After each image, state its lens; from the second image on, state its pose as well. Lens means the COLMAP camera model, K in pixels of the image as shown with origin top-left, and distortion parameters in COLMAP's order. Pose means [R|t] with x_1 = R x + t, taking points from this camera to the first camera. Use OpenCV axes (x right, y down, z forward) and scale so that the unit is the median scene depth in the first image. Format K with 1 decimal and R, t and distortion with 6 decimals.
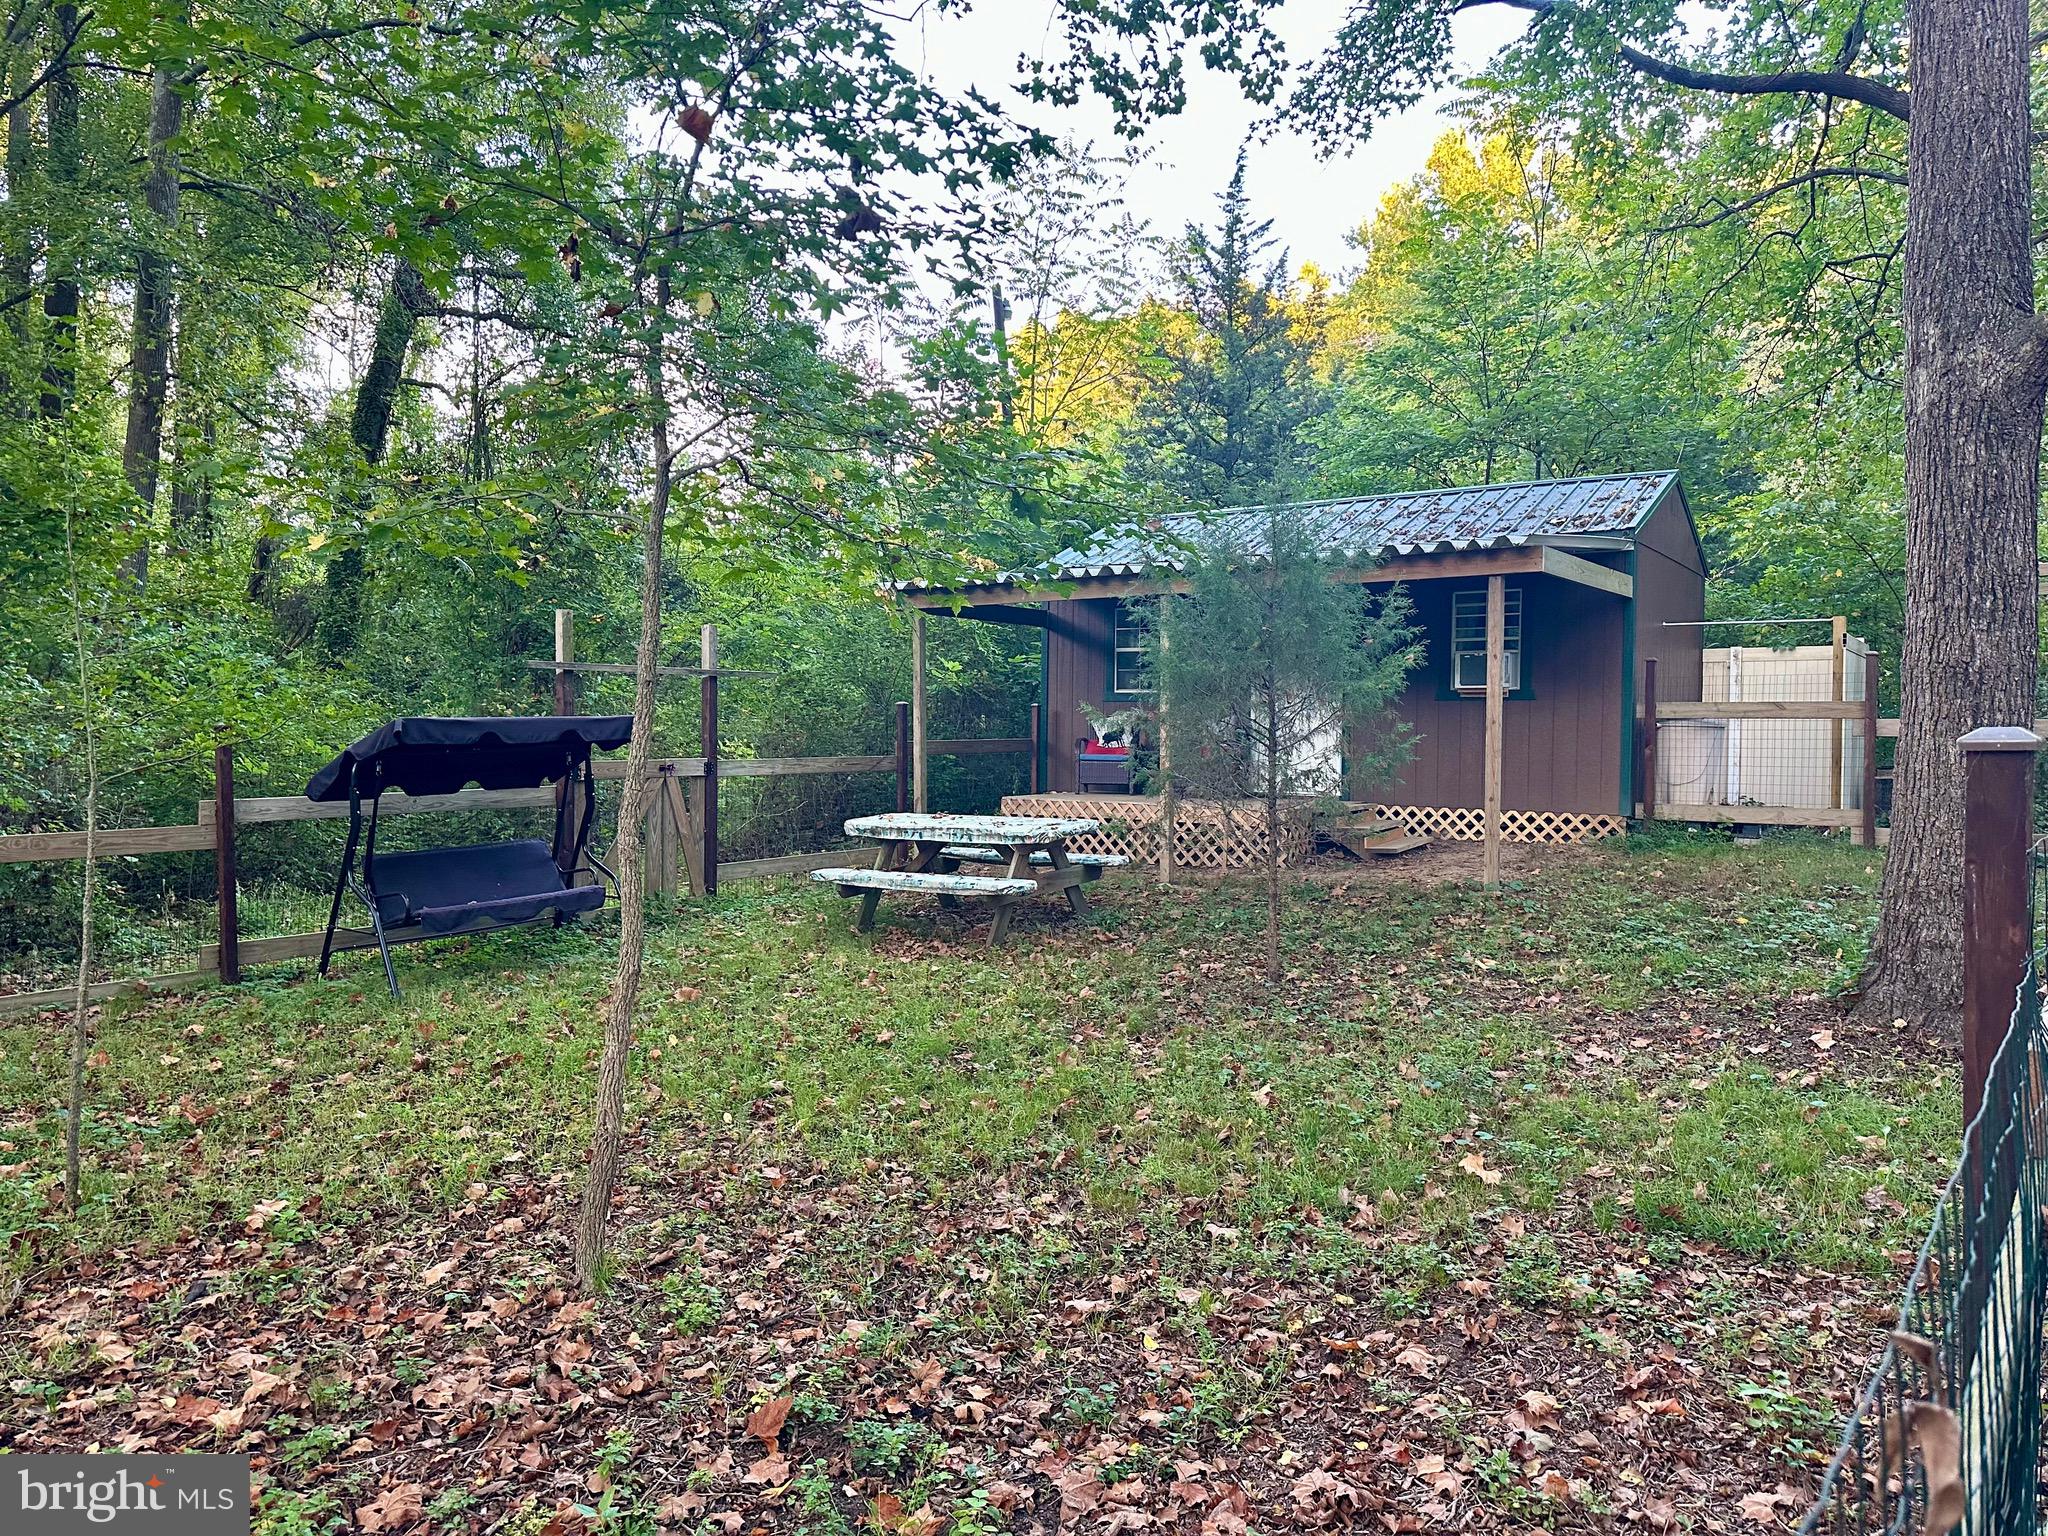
lens RADIAL K [[1463.6, 0, 1024.7], [0, 1463.6, 768.1], [0, 0, 1]] dist [0.054810, -0.060652]
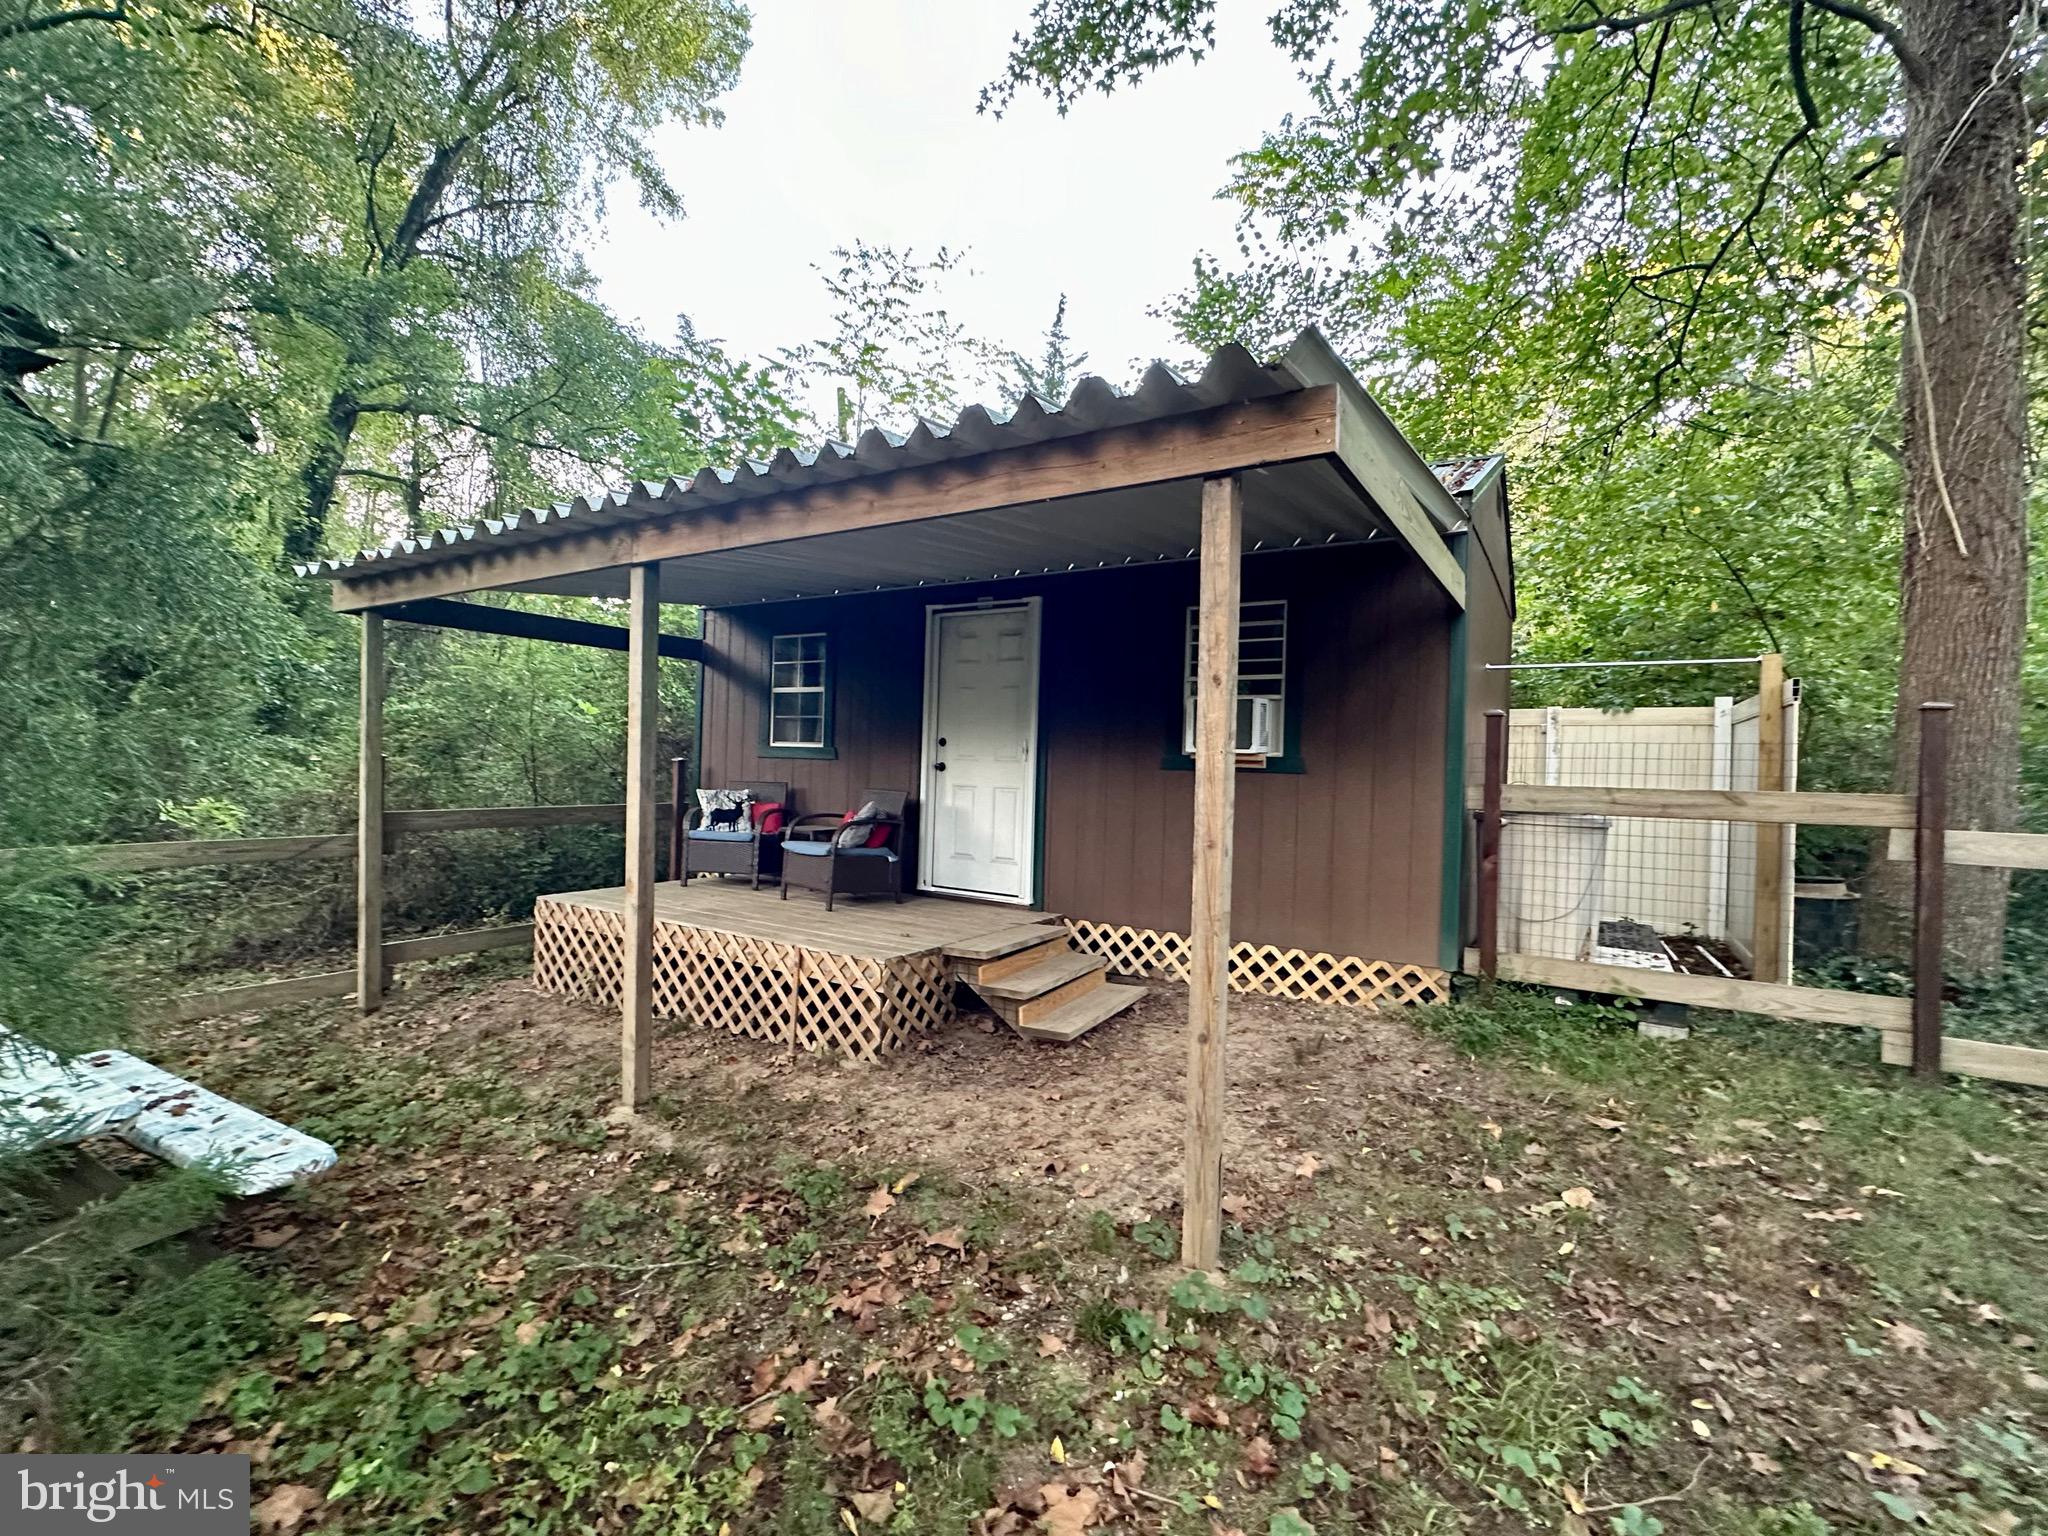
lens RADIAL K [[896.3, 0, 1033.7], [0, 896.3, 772.2], [0, 0, 1]] dist [-0.004177, 0.001308]
pose [[0.998586, 0.020166, 0.049180, 0.211267], [-0.019176, 0.999606, -0.020502, -0.037419], [-0.049574, 0.019530, 0.998580, 0.622646]]
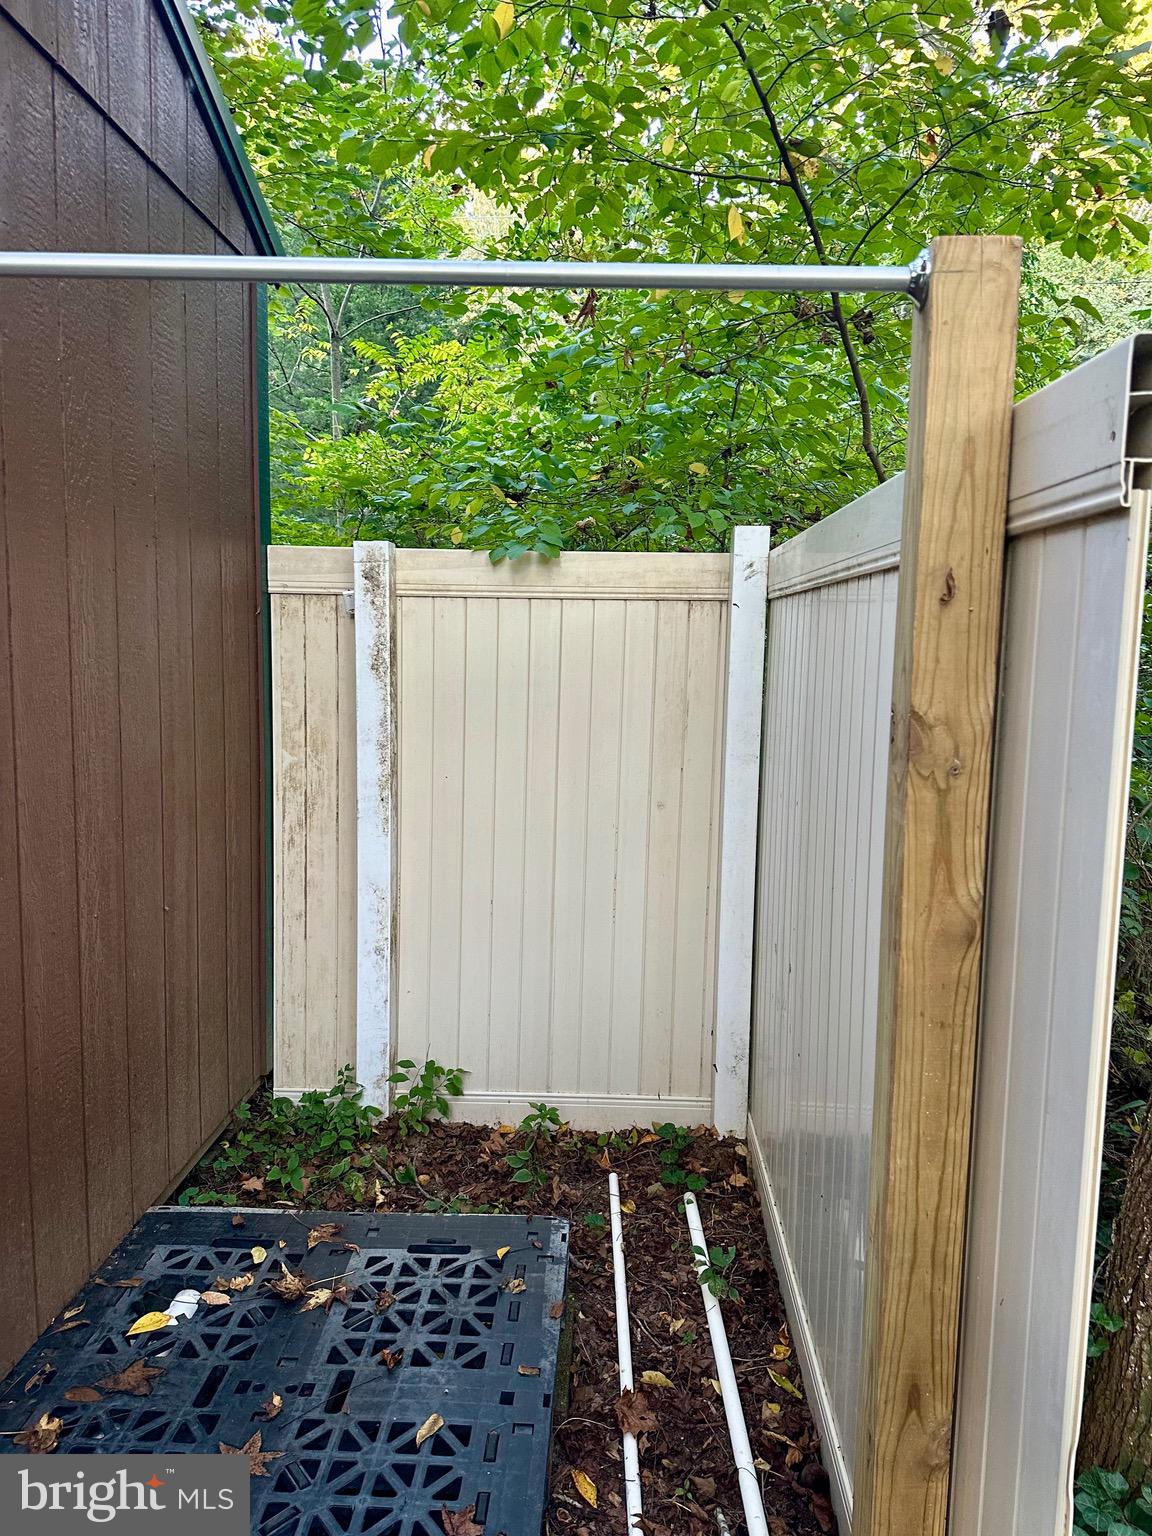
lens RADIAL K [[1097.7, 0, 578.8], [0, 1097.7, 764.6], [0, 0, 1]] dist [0.054810, -0.060652]
pose [[0.855253, -0.050652, 0.515729, 0.463314], [0.002792, 0.995648, 0.093156, -0.068258], [-0.518203, -0.078232, 0.851672, 0.915074]]
